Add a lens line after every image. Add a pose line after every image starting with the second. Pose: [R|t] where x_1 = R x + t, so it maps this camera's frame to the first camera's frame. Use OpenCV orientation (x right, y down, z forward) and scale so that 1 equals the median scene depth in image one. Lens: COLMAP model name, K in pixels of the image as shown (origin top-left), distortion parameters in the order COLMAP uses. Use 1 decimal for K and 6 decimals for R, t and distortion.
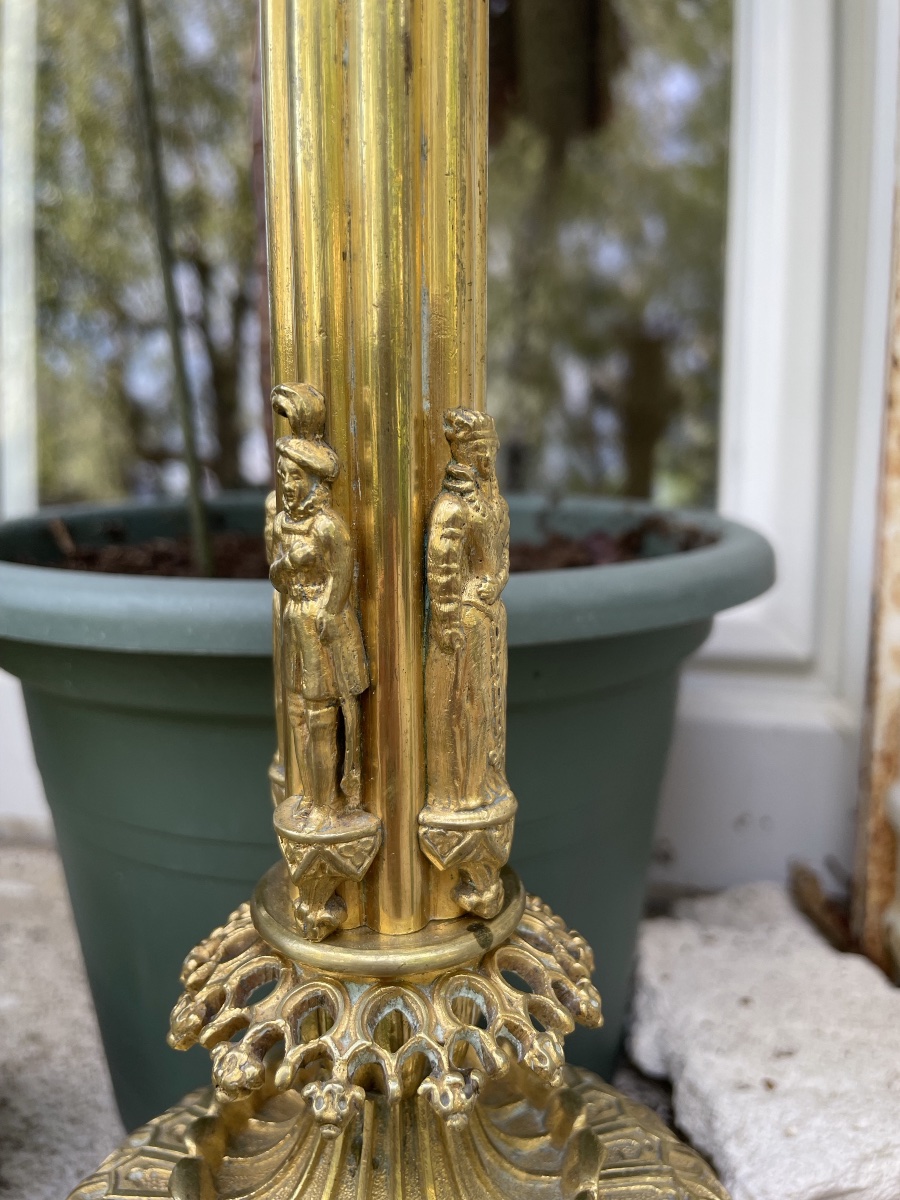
lens RADIAL K [[909.3, 0, 460.7], [0, 909.3, 593.2], [0, 0, 1]] dist [0.050382, -0.083743]
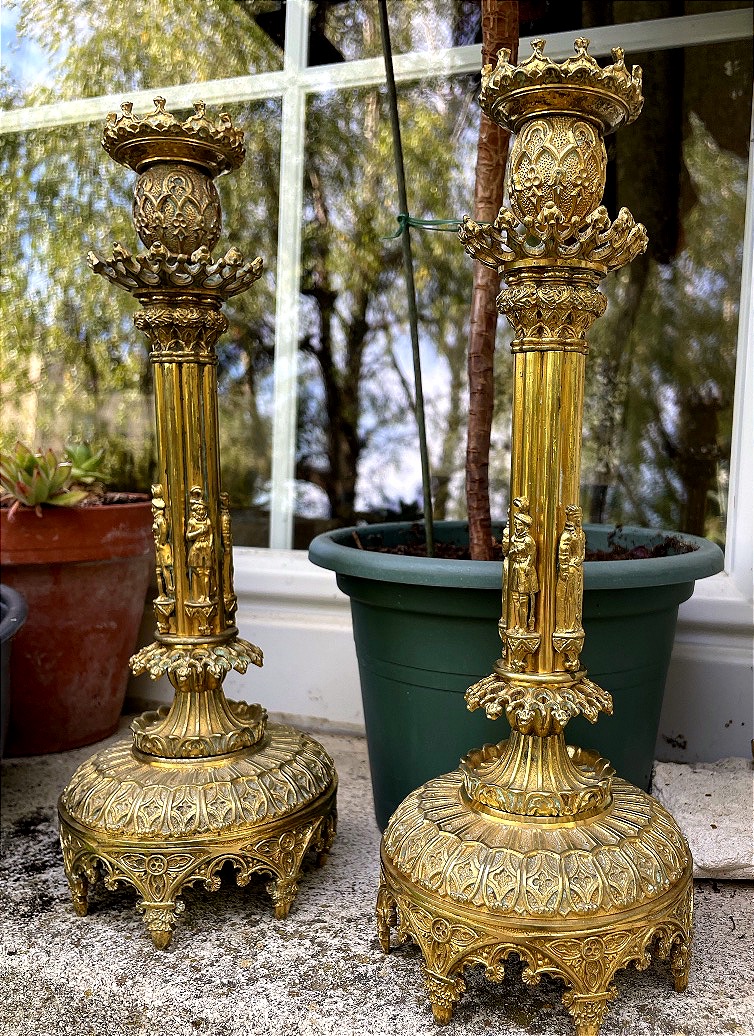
lens RADIAL K [[905.5, 0, 464.9], [0, 905.5, 586.3], [0, 0, 1]] dist [0.075149, -0.132225]
pose [[0.994818, 0.031806, -0.096564, -0.052115], [-0.034004, 0.999197, -0.021202, 0.160359], [0.095812, 0.024376, 0.995101, -2.140911]]
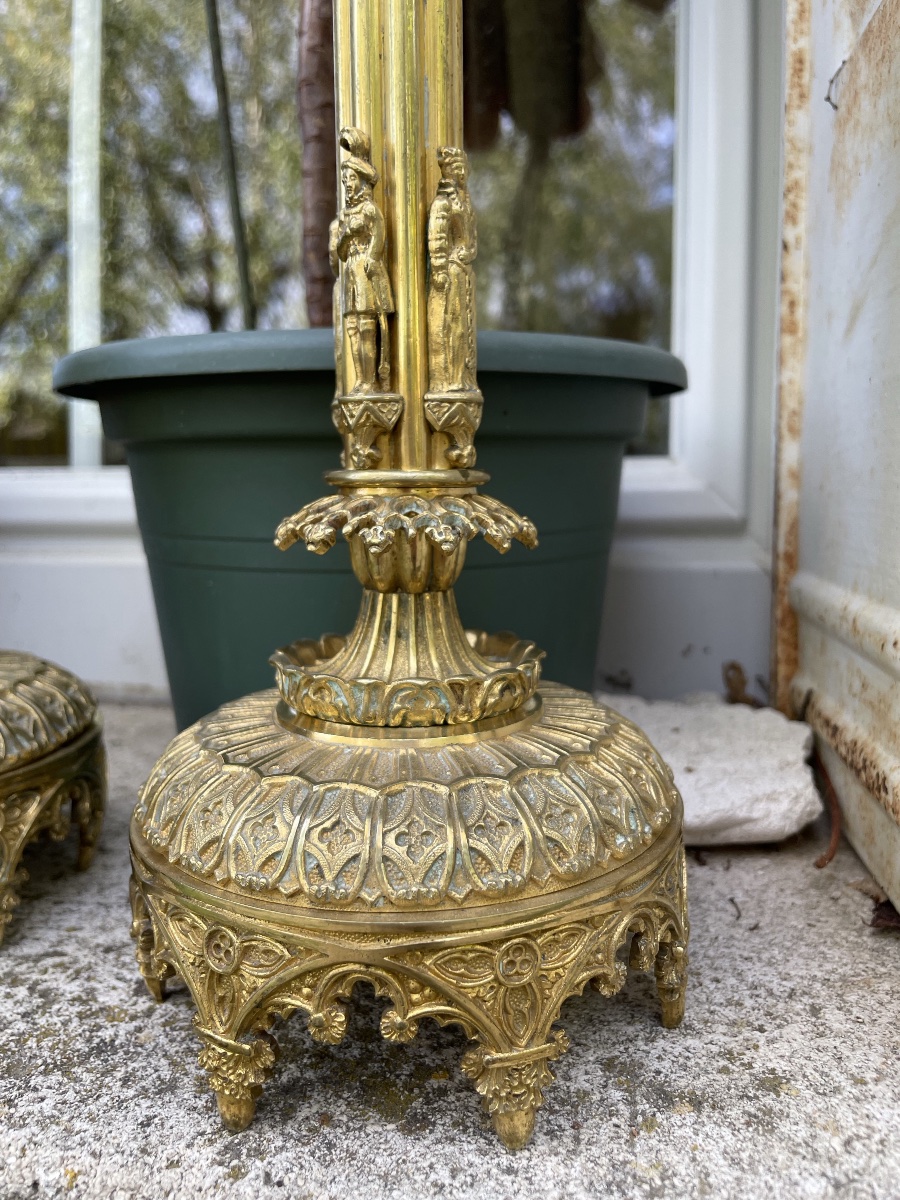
lens RADIAL K [[909.3, 0, 463.0], [0, 909.3, 610.0], [0, 0, 1]] dist [0.050382, -0.083743]
pose [[0.999968, -0.007635, -0.002436, 0.027415], [0.007562, 0.999558, -0.028745, 0.704927], [0.002654, 0.028725, 0.999584, -0.692417]]
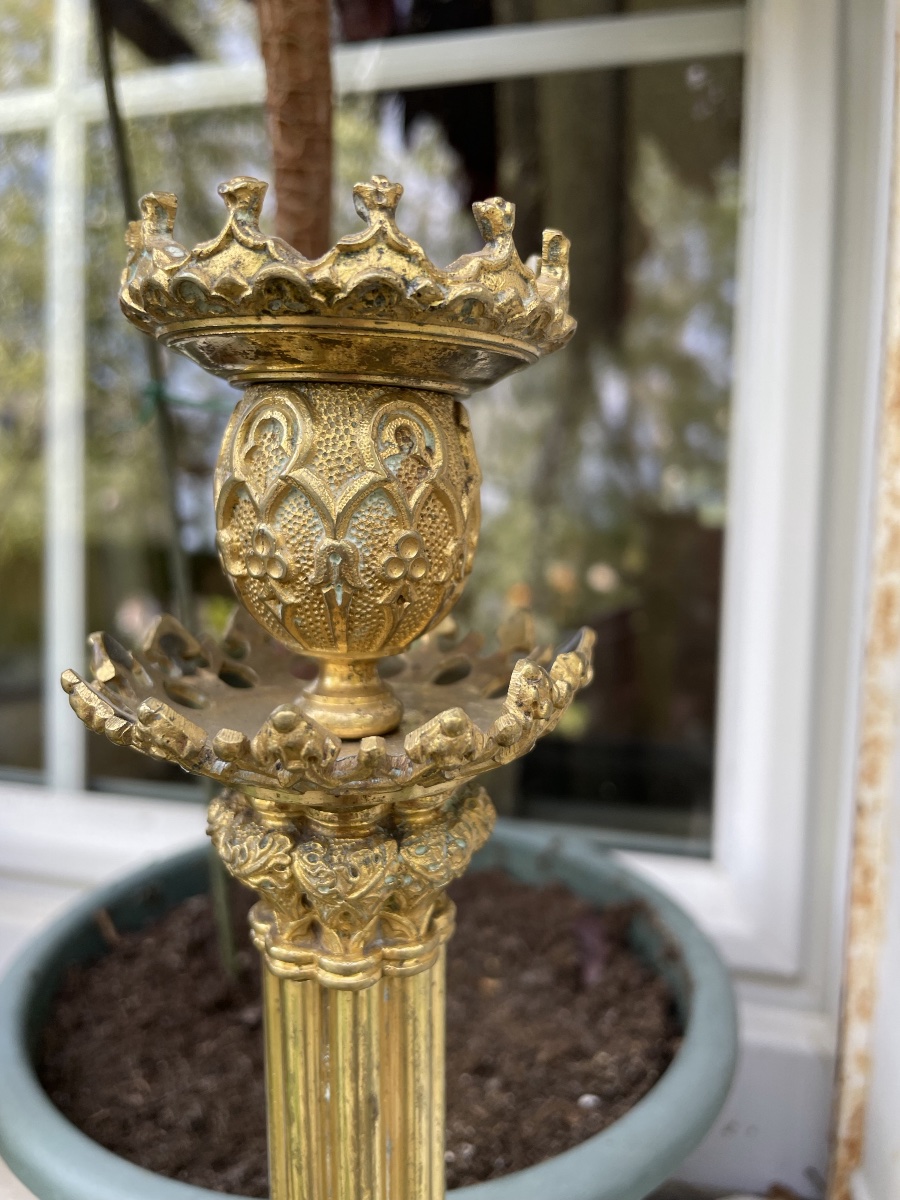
lens RADIAL K [[909.3, 0, 450.2], [0, 909.3, 584.6], [0, 0, 1]] dist [0.050382, -0.083743]
pose [[0.998446, 0.011886, -0.054454, 0.101260], [-0.011772, 0.999928, 0.002418, -1.179118], [0.054479, -0.001773, 0.998513, -0.263933]]
